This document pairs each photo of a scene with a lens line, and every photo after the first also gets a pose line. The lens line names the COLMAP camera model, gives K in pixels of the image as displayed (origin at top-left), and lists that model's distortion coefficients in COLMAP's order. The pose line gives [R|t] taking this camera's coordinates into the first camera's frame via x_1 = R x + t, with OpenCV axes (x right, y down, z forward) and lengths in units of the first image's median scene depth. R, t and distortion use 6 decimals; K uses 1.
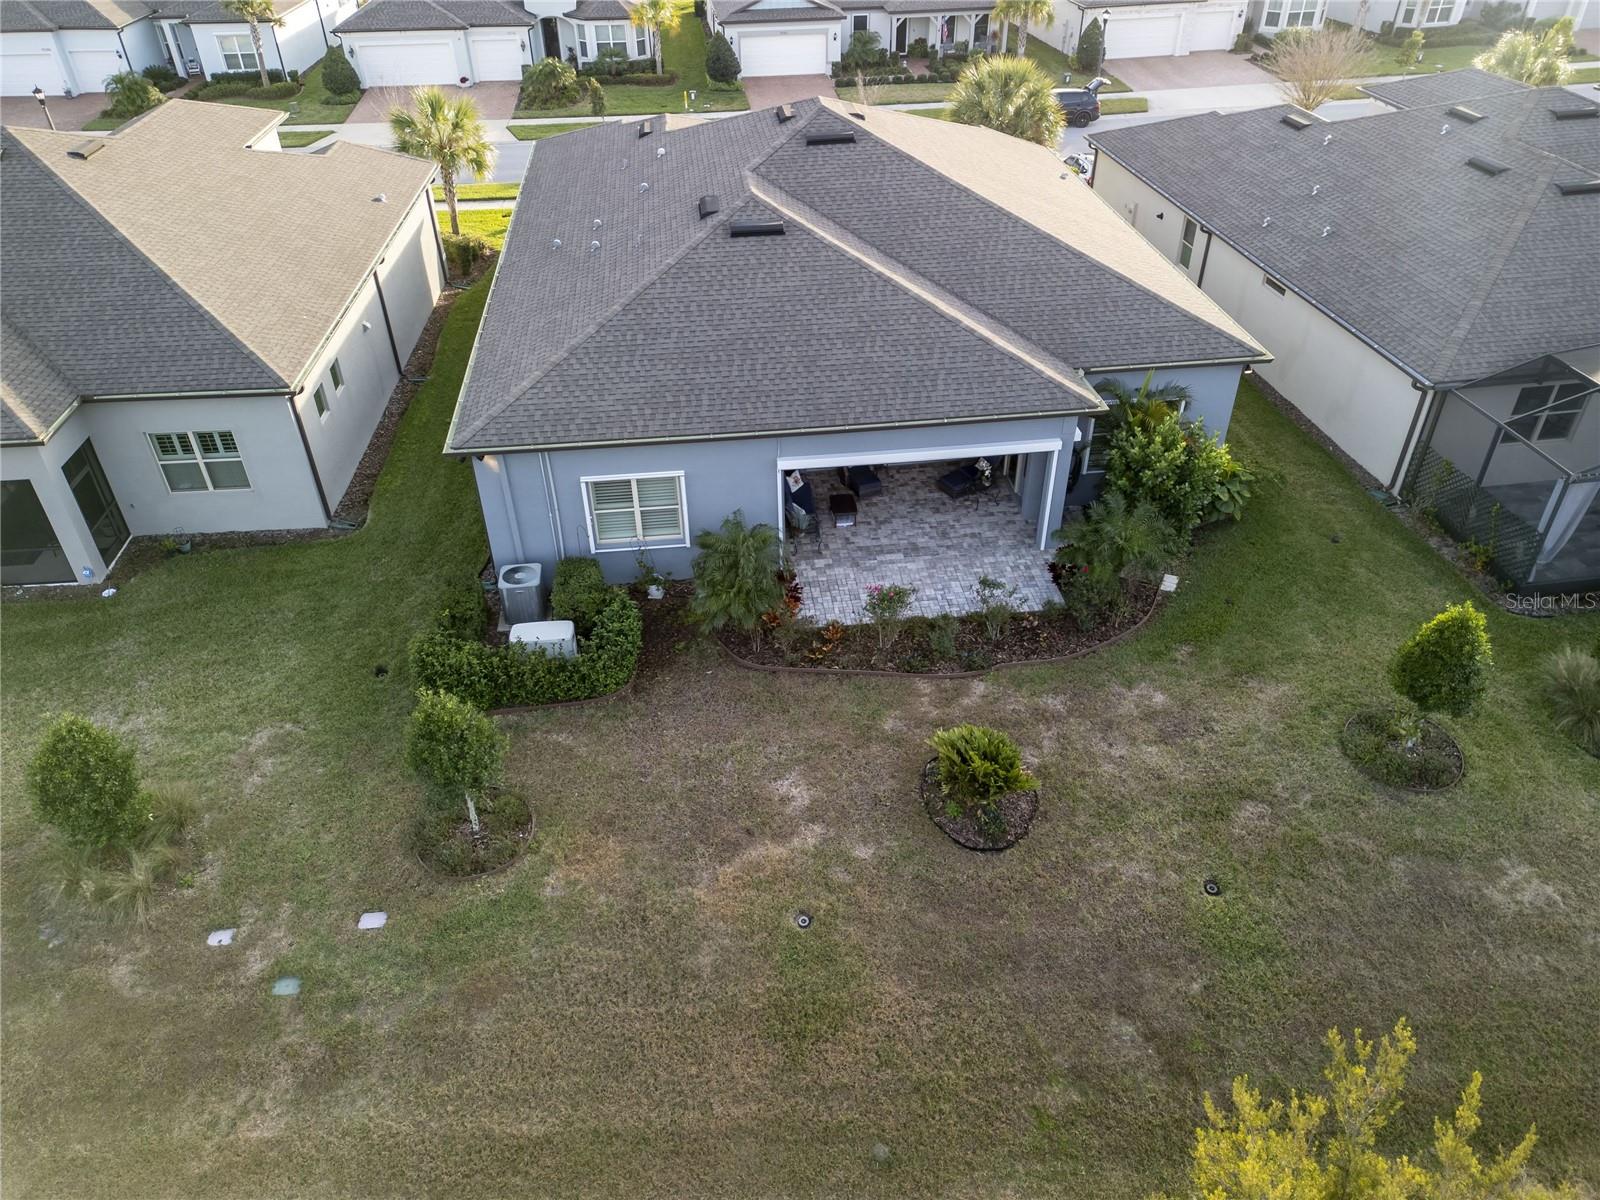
lens RADIAL K [[1132.9, 0, 792.5], [0, 1132.9, 596.0], [0, 0, 1]] dist [0.053472, -0.031584]
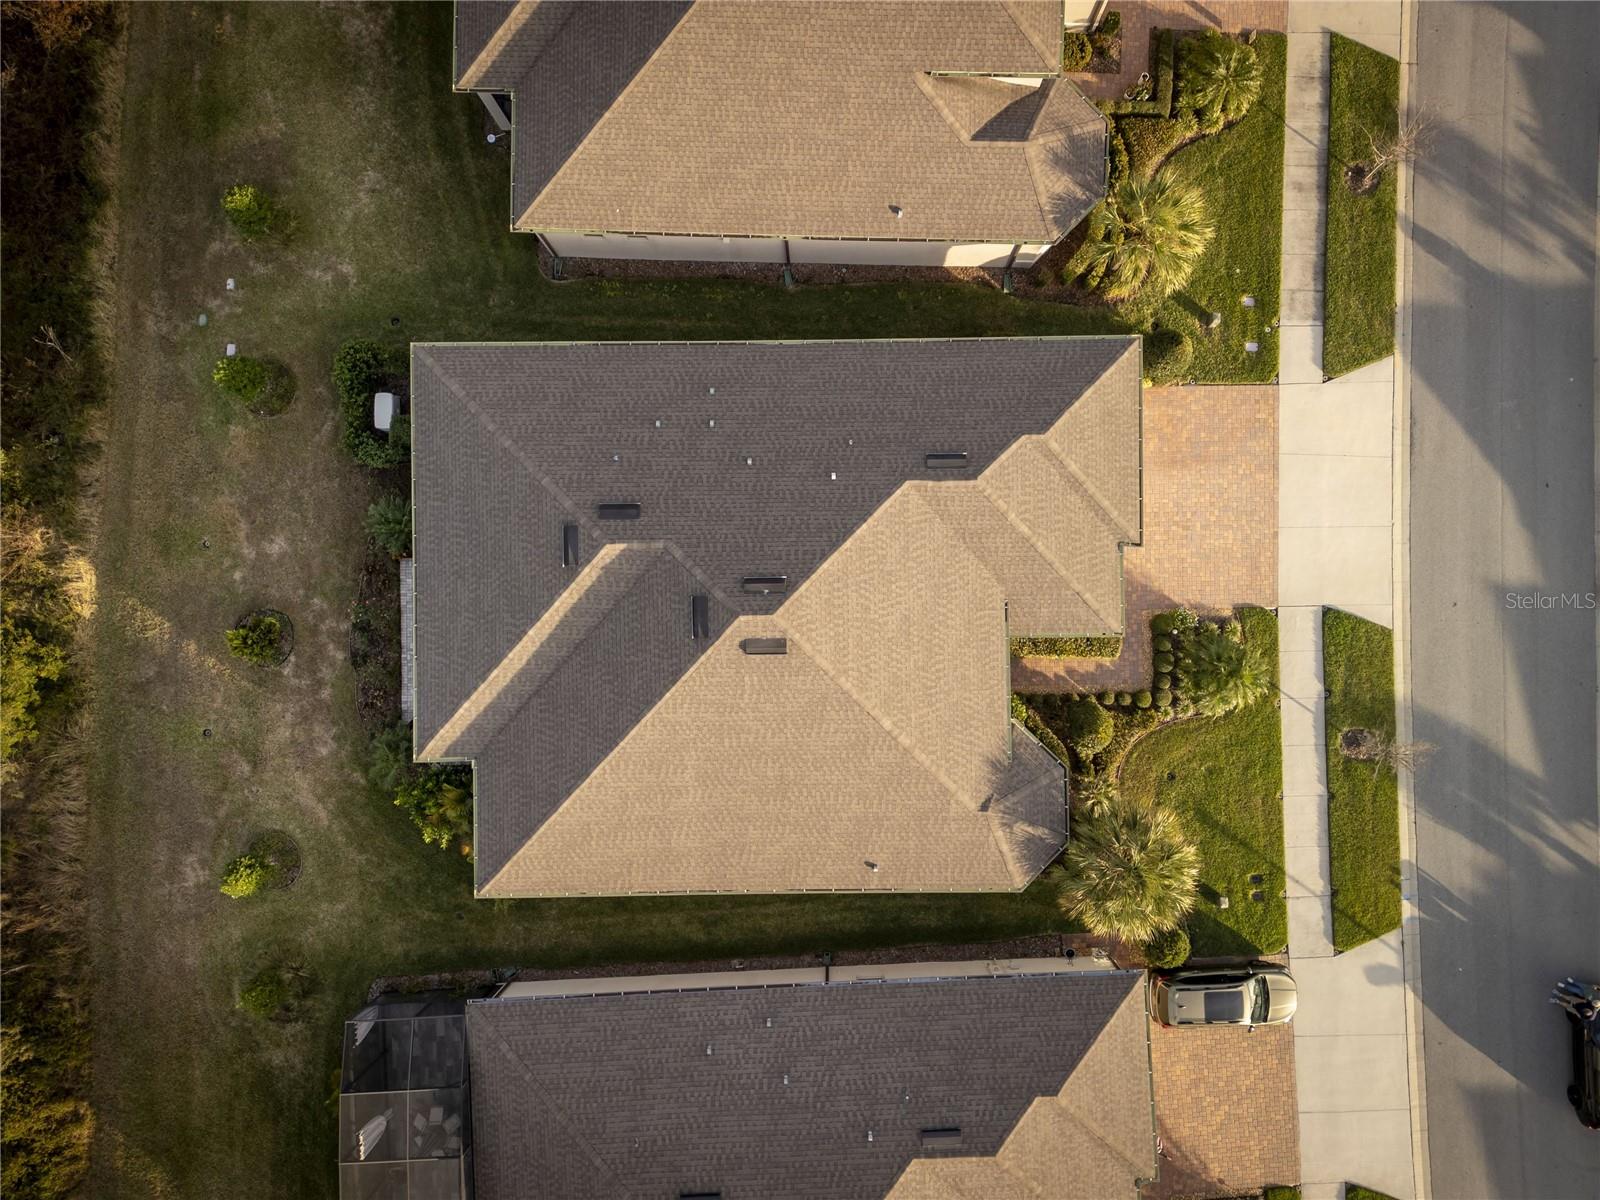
lens RADIAL K [[1129.8, 0, 798.6], [0, 1129.8, 601.2], [0, 0, 1]] dist [0.120910, -0.126922]
pose [[-0.092614, 0.995687, 0.005410, 0.000977], [-0.564813, -0.057009, 0.823248, -1.689565], [0.820006, 0.073188, 0.567657, 0.512729]]
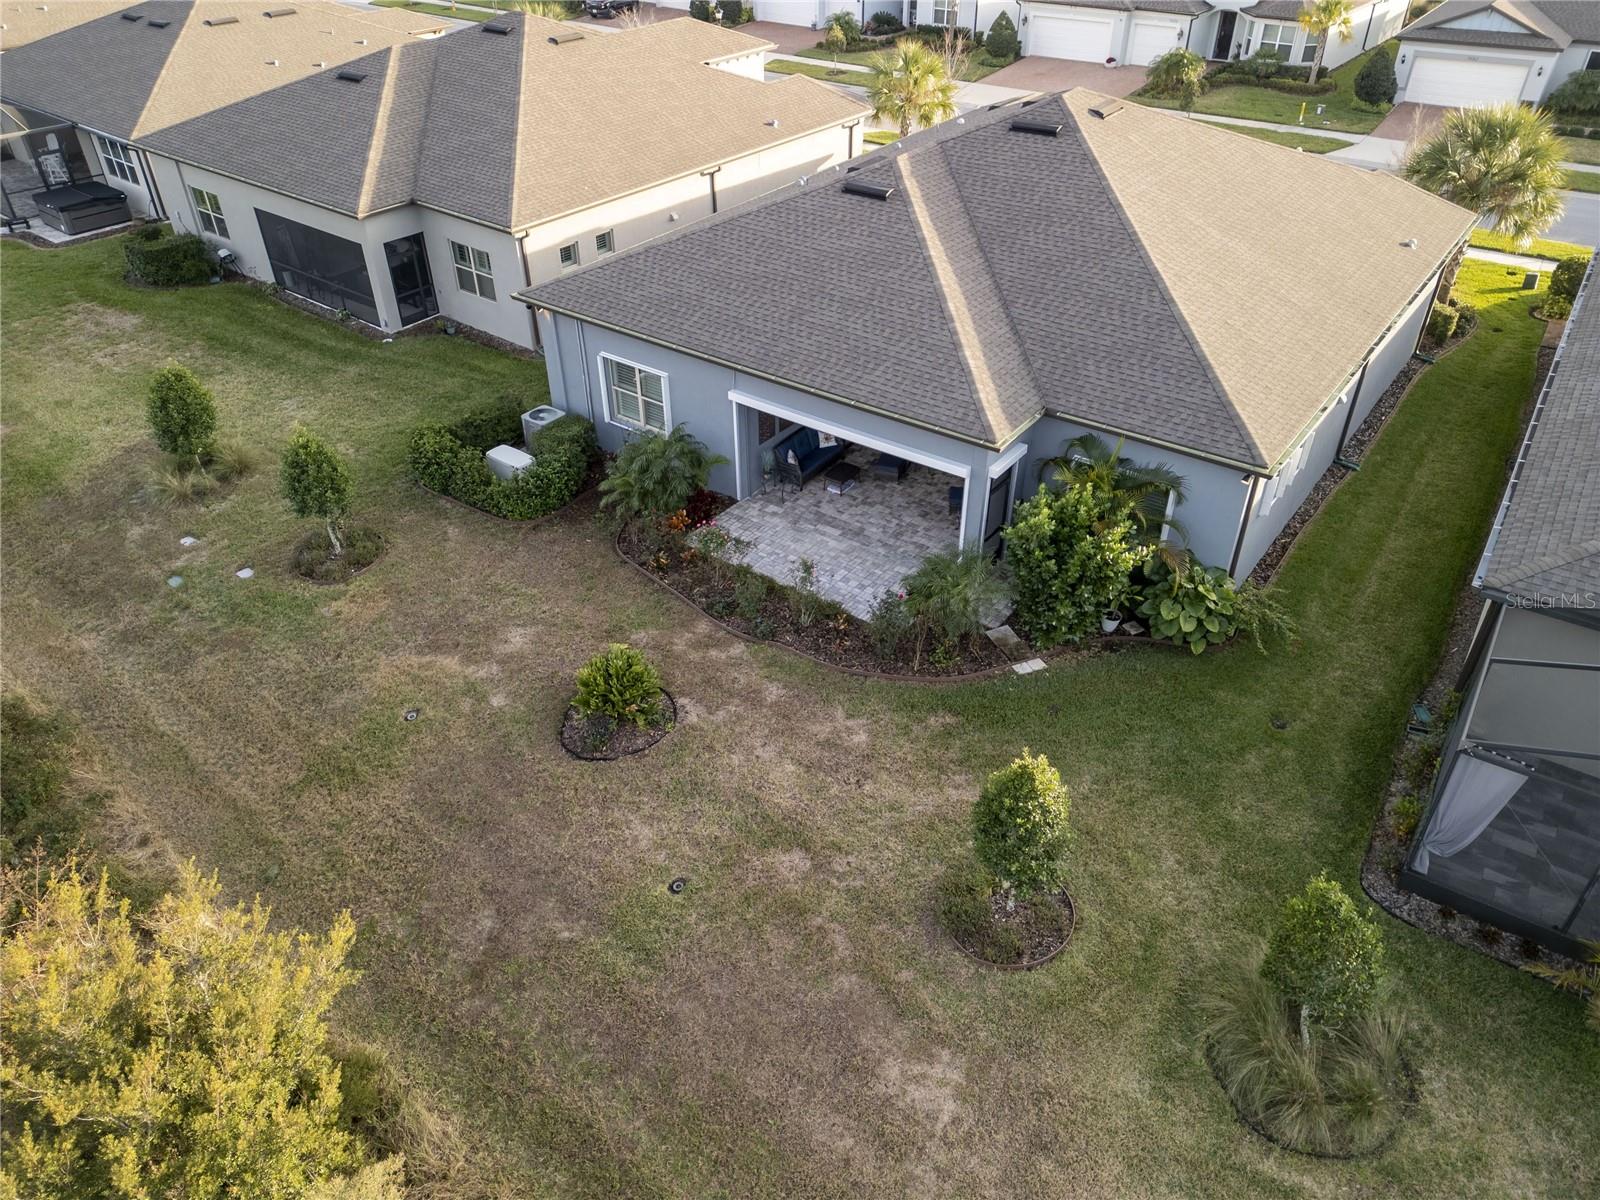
lens RADIAL K [[1132.9, 0, 792.5], [0, 1132.9, 596.0], [0, 0, 1]] dist [0.053472, -0.031584]
pose [[0.733690, 0.404161, -0.546217, 0.678168], [-0.401879, 0.906305, 0.130787, -0.105950], [0.547897, 0.123556, 0.827371, 0.170843]]
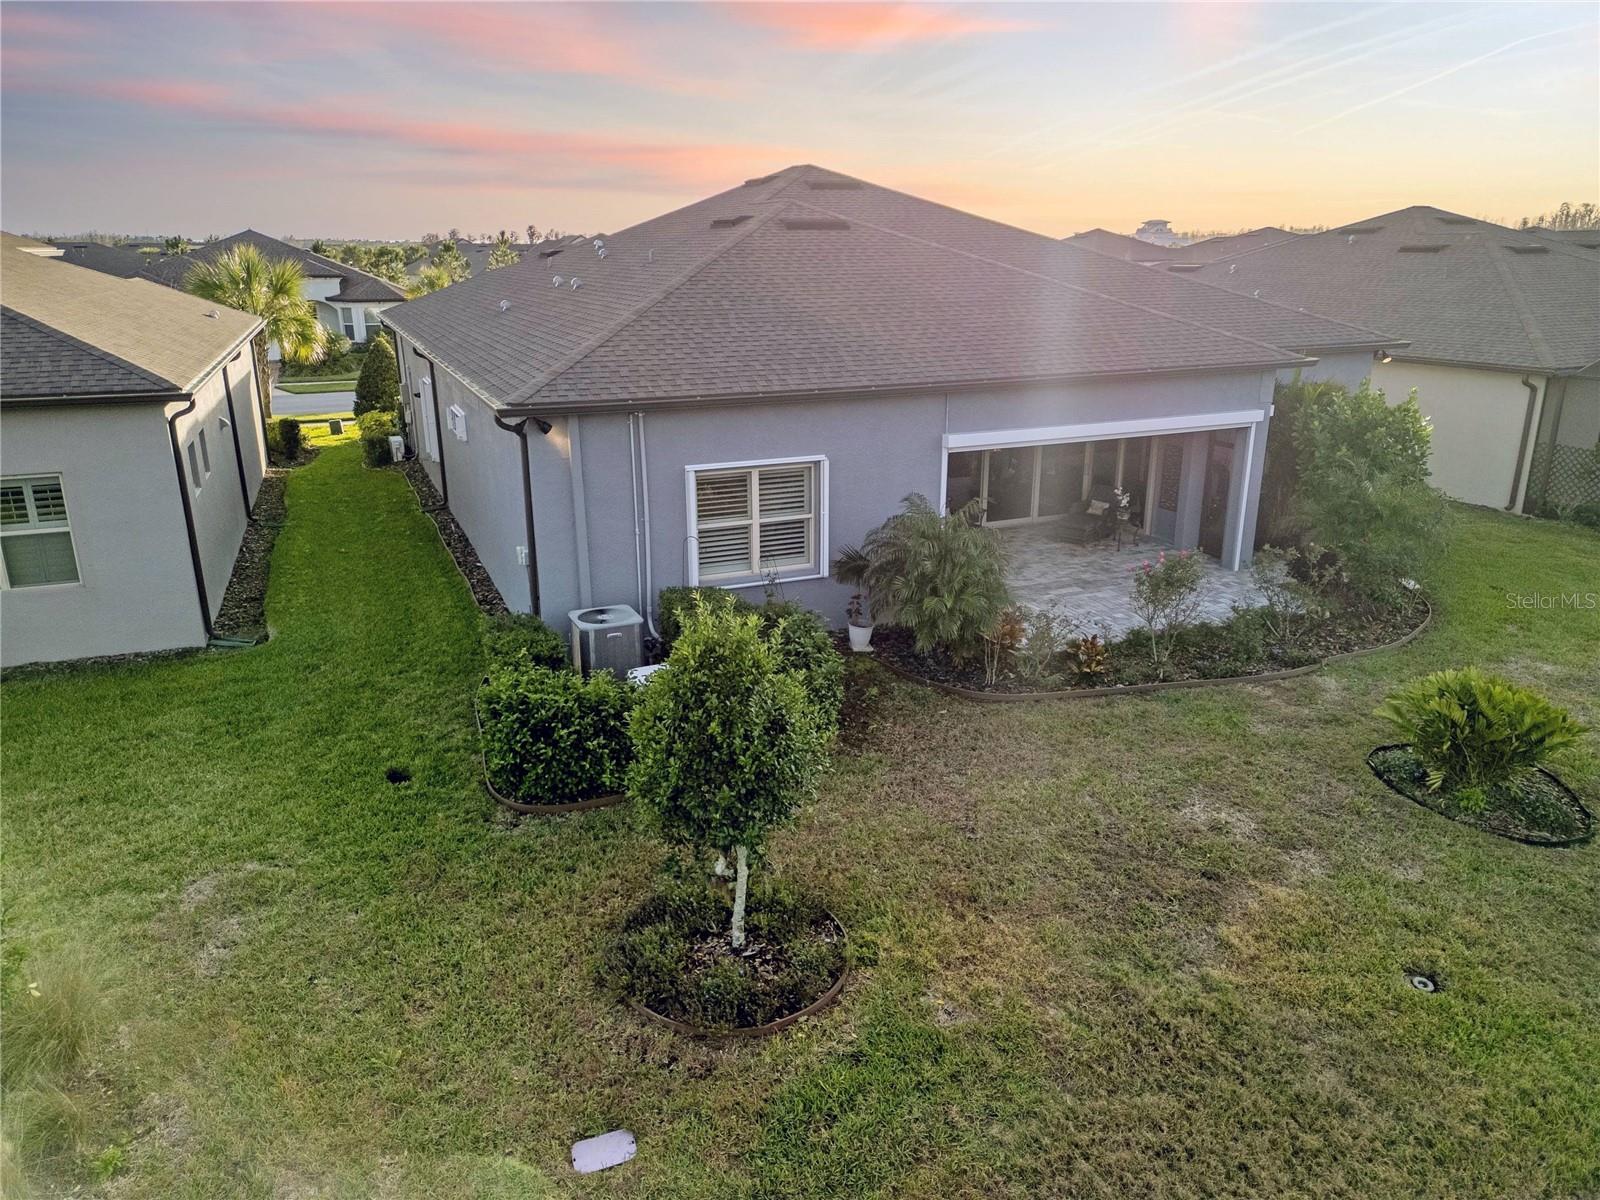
lens RADIAL K [[1132.9, 0, 792.5], [0, 1132.9, 596.0], [0, 0, 1]] dist [0.053472, -0.031584]
pose [[0.957818, -0.075498, 0.277280, -0.309894], [0.161916, 0.938922, -0.303660, 0.176104], [-0.237419, 0.335747, 0.911541, 0.395007]]
